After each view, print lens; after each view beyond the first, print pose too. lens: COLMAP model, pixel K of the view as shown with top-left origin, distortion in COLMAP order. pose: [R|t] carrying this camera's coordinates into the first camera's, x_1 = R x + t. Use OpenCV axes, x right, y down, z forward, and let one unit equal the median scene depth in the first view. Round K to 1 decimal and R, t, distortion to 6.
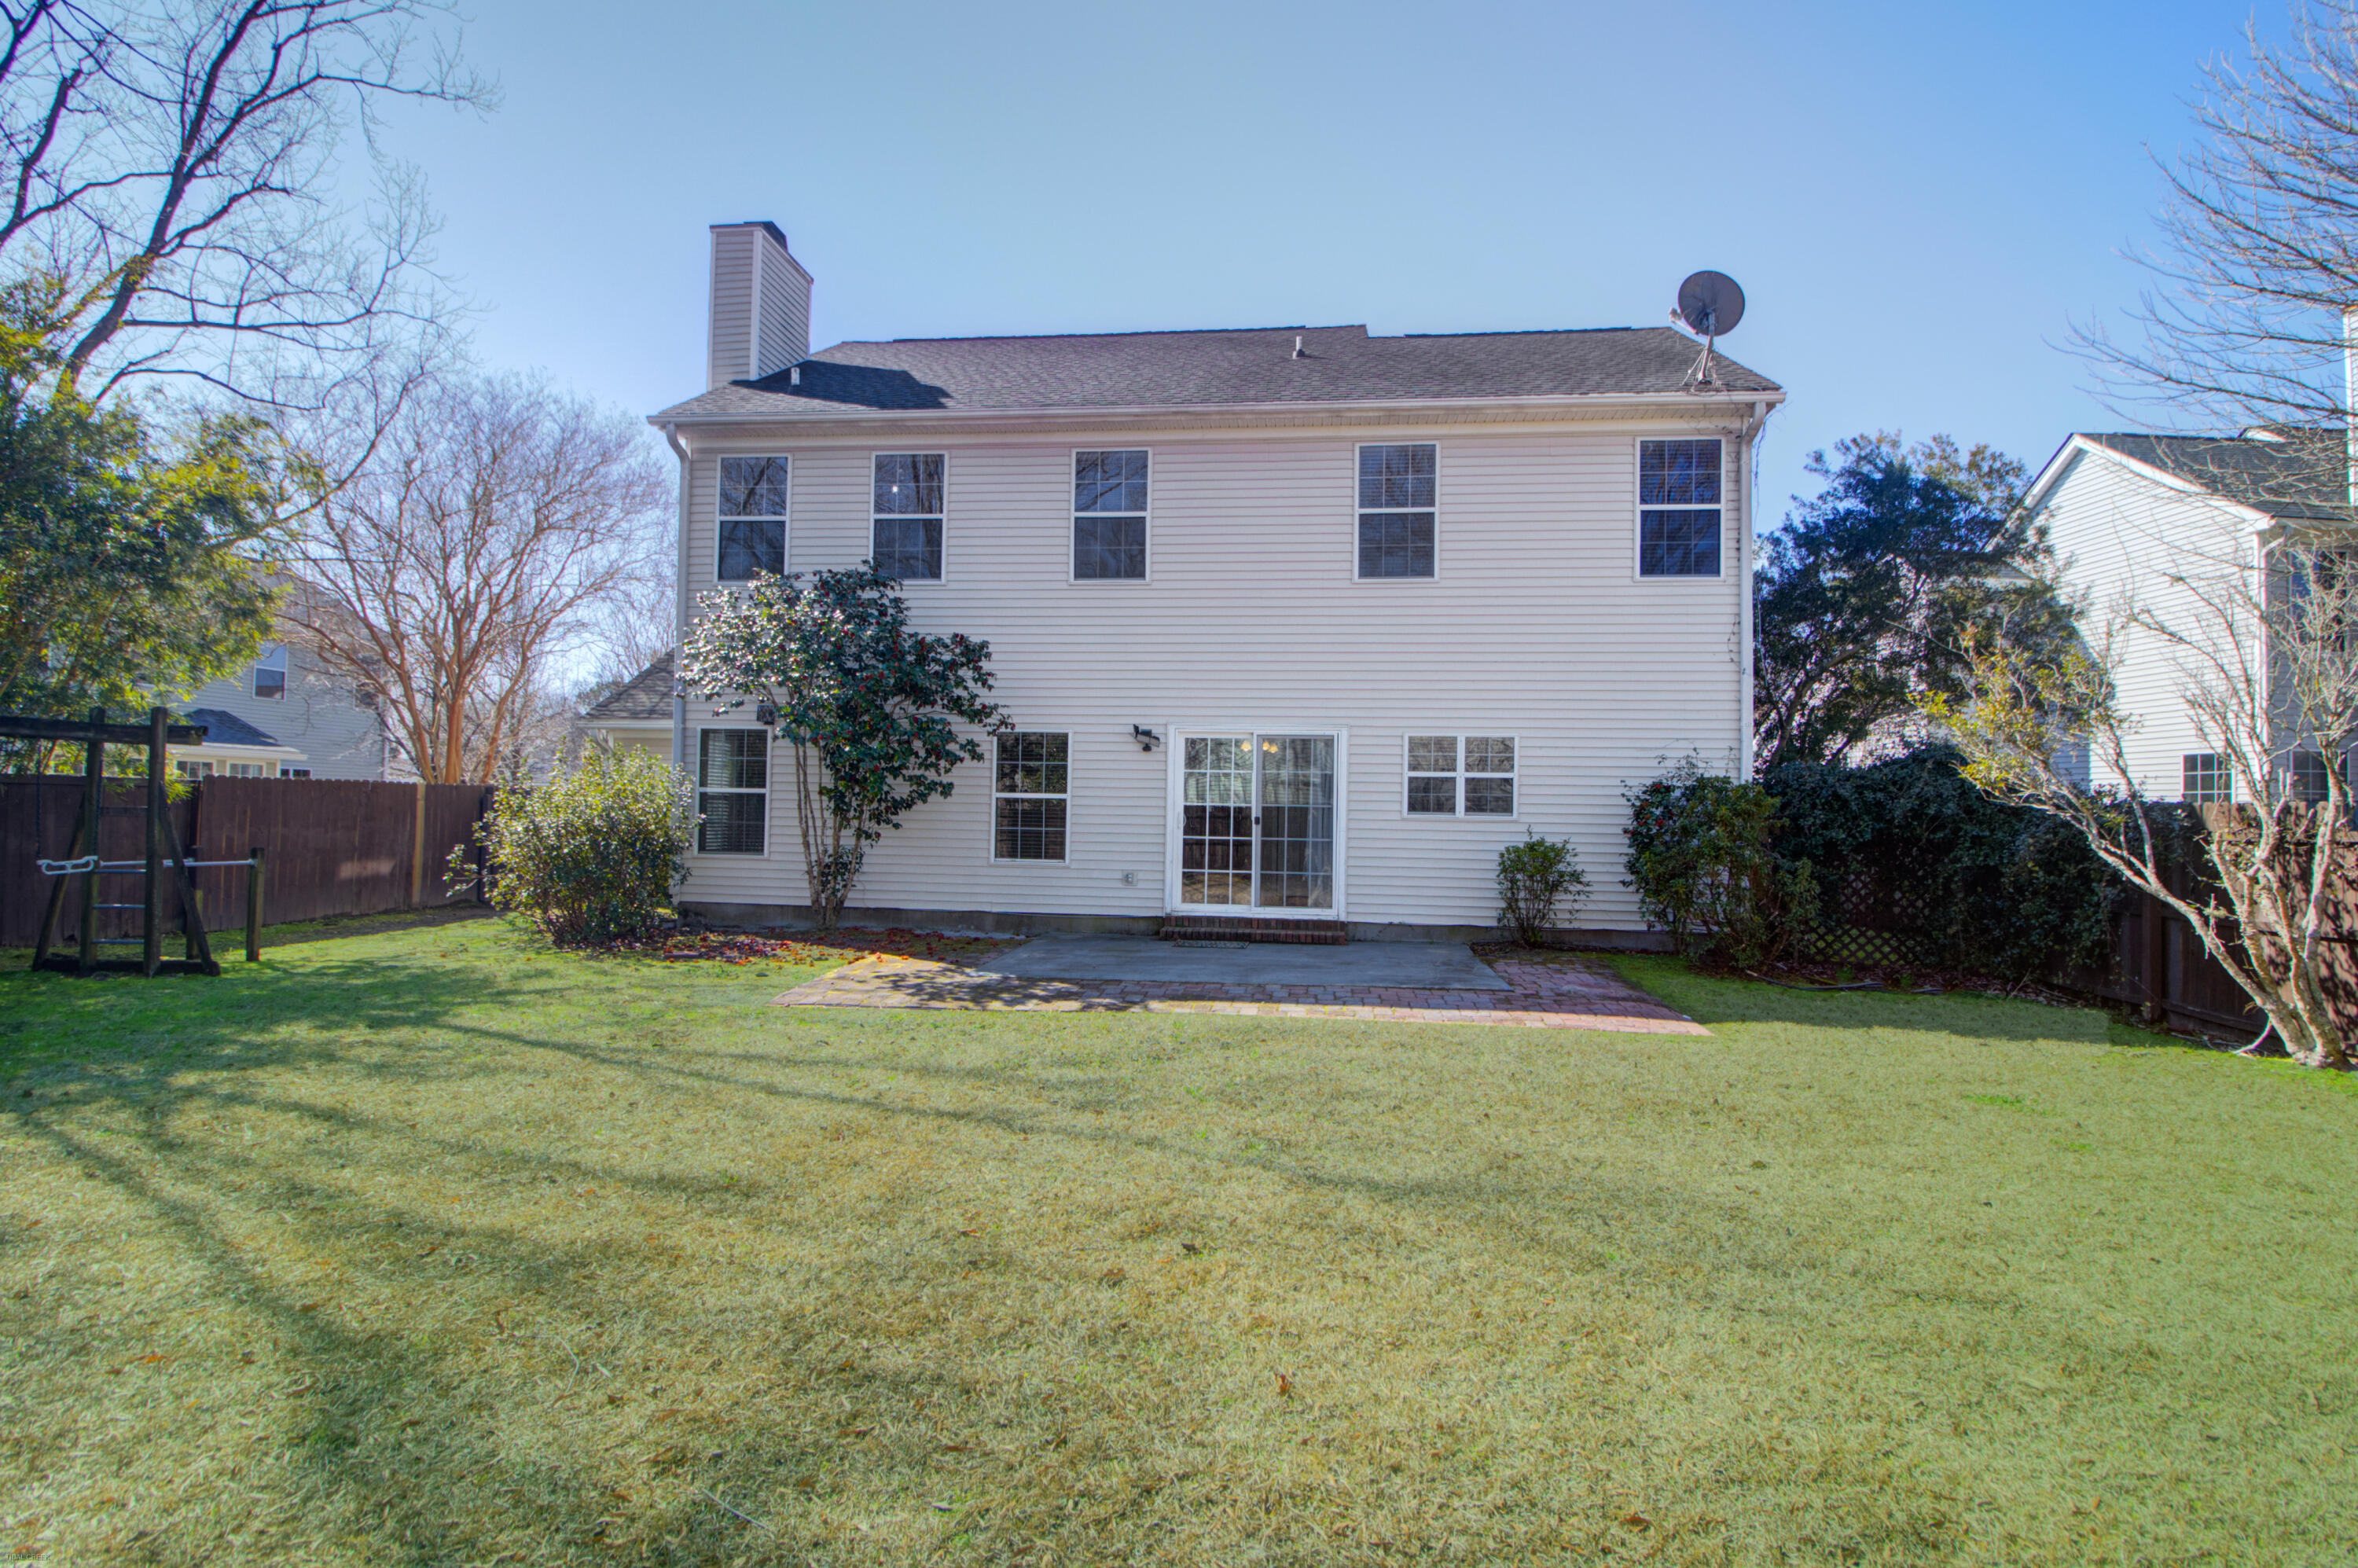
lens RADIAL K [[1183.2, 0, 1194.8], [0, 1183.2, 782.5], [0, 0, 1]] dist [-0.004694, -0.002914]
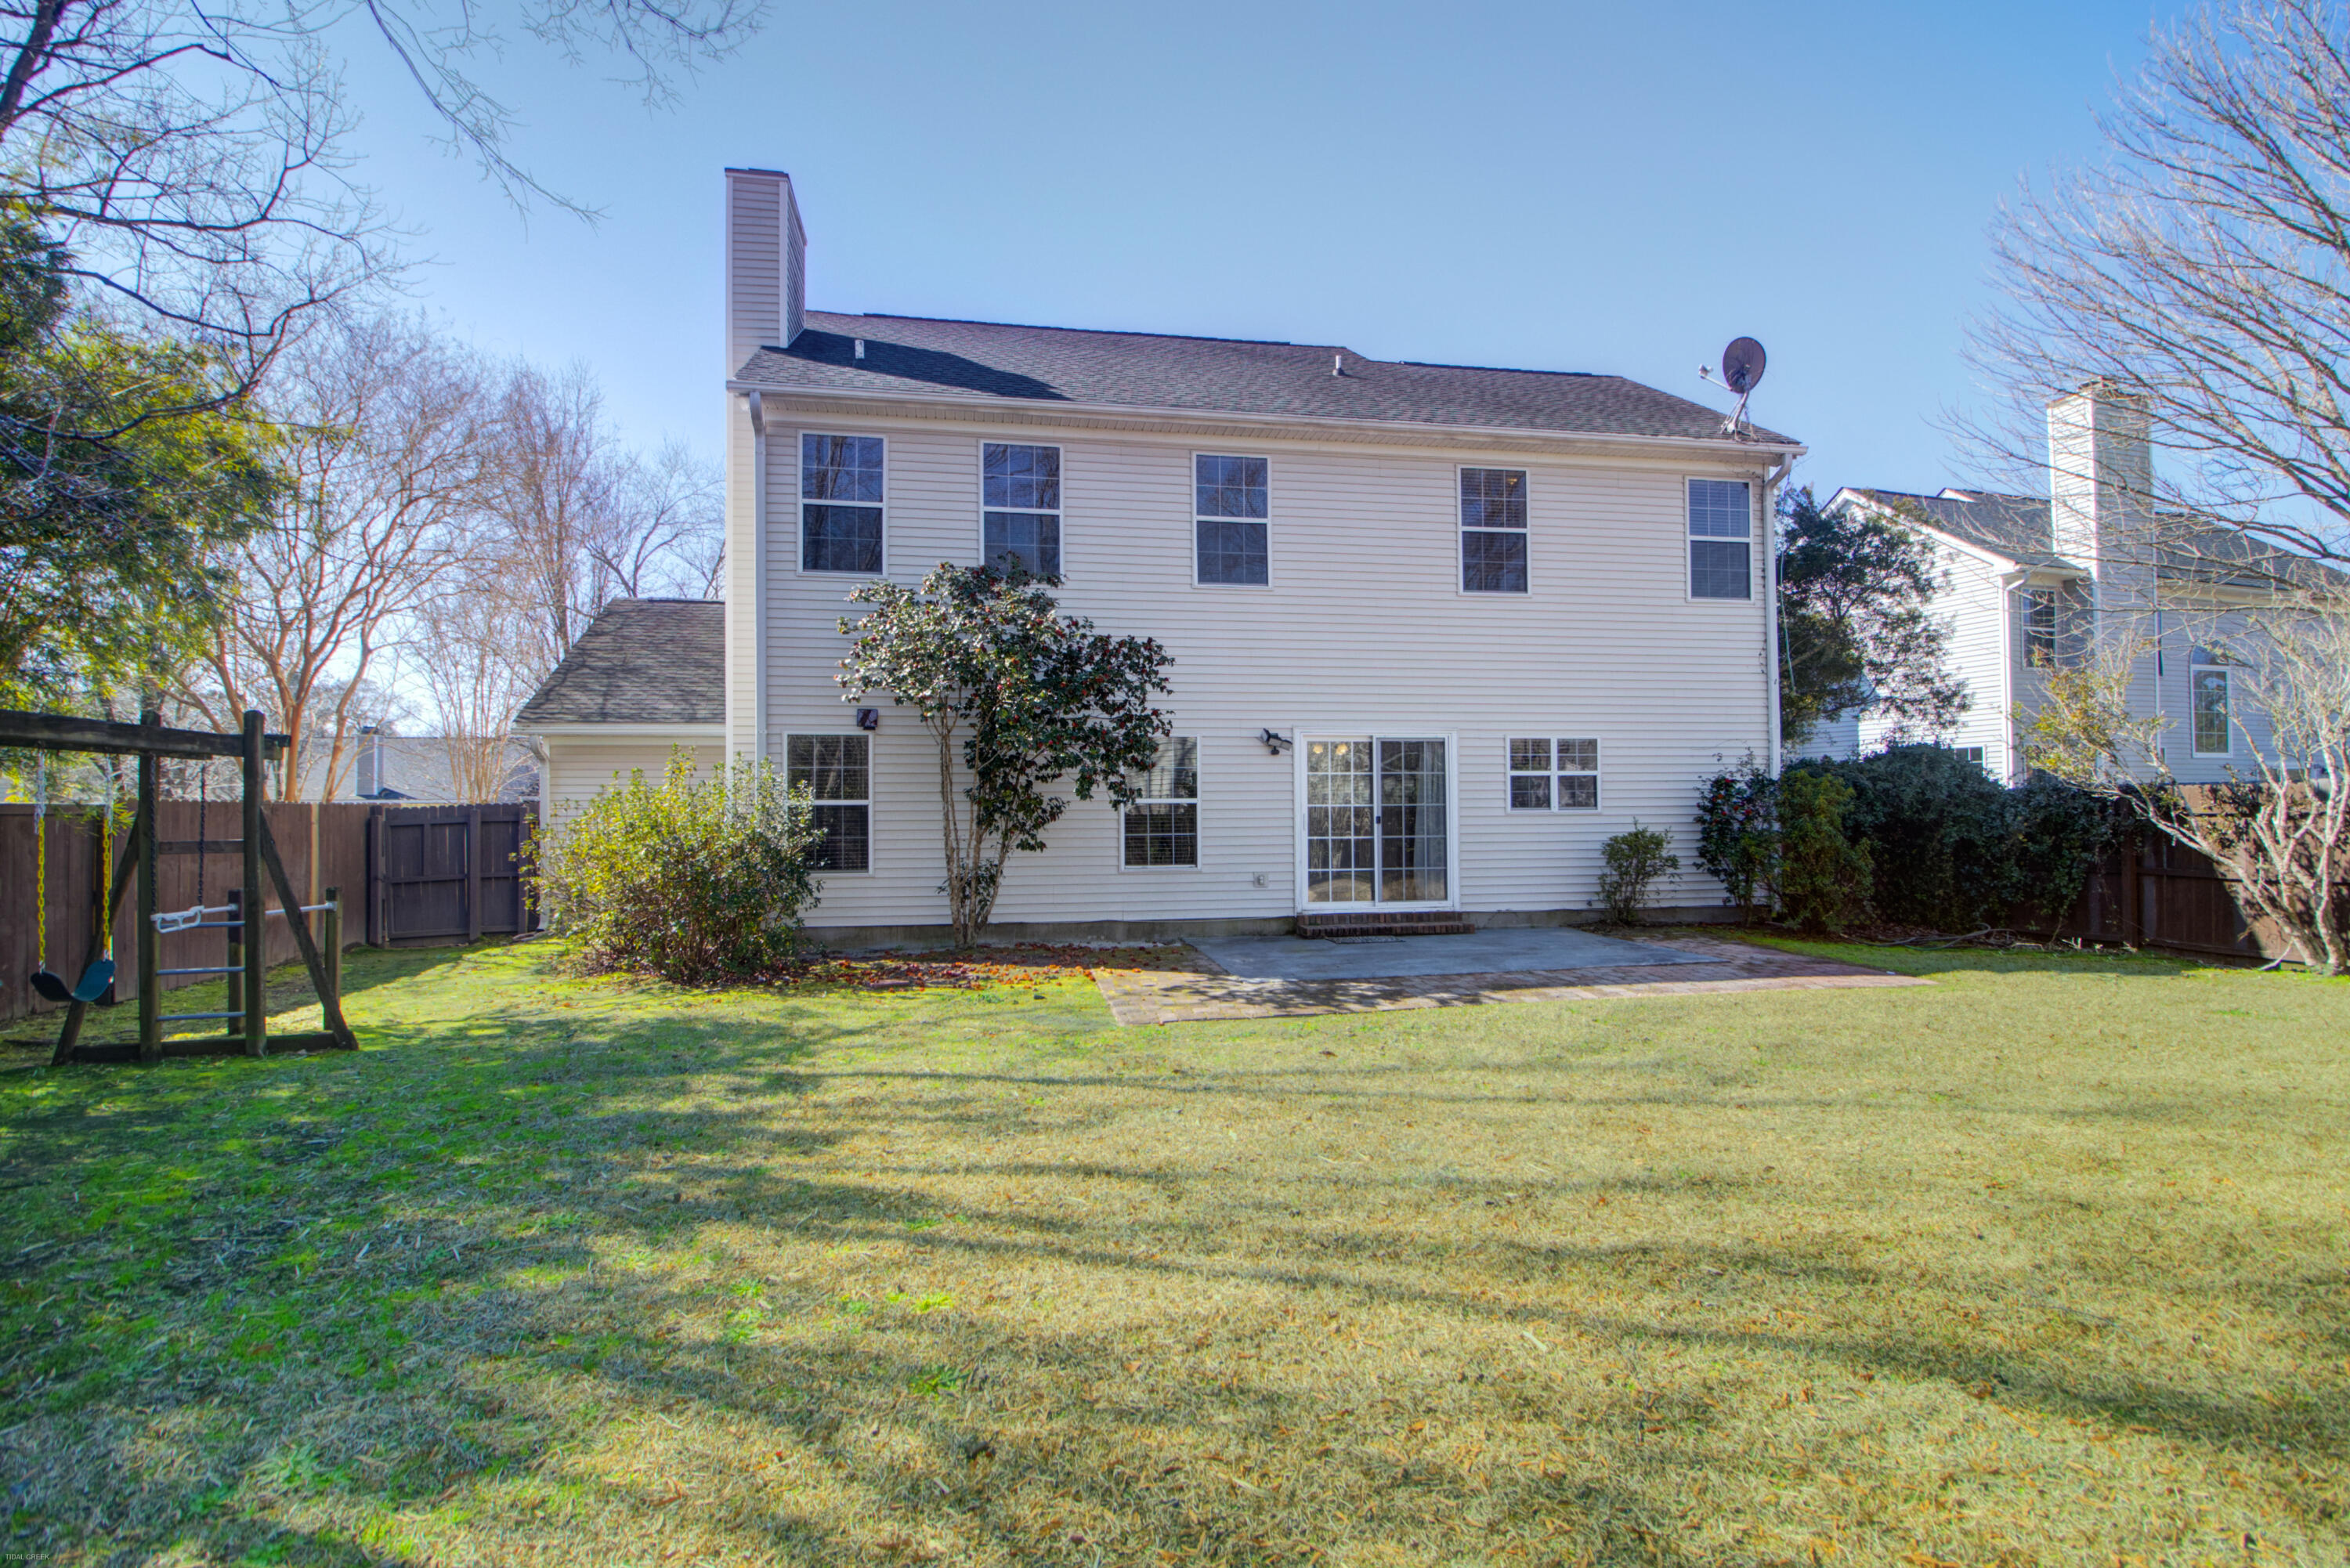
lens RADIAL K [[1179.1, 0, 1196.0], [0, 1179.1, 785.9], [0, 0, 1]] dist [-0.004694, -0.002914]
pose [[0.952667, -0.018712, 0.303439, -0.417044], [0.017734, 0.999825, 0.005978, -0.006959], [-0.303497, -0.000314, 0.952832, 0.055604]]
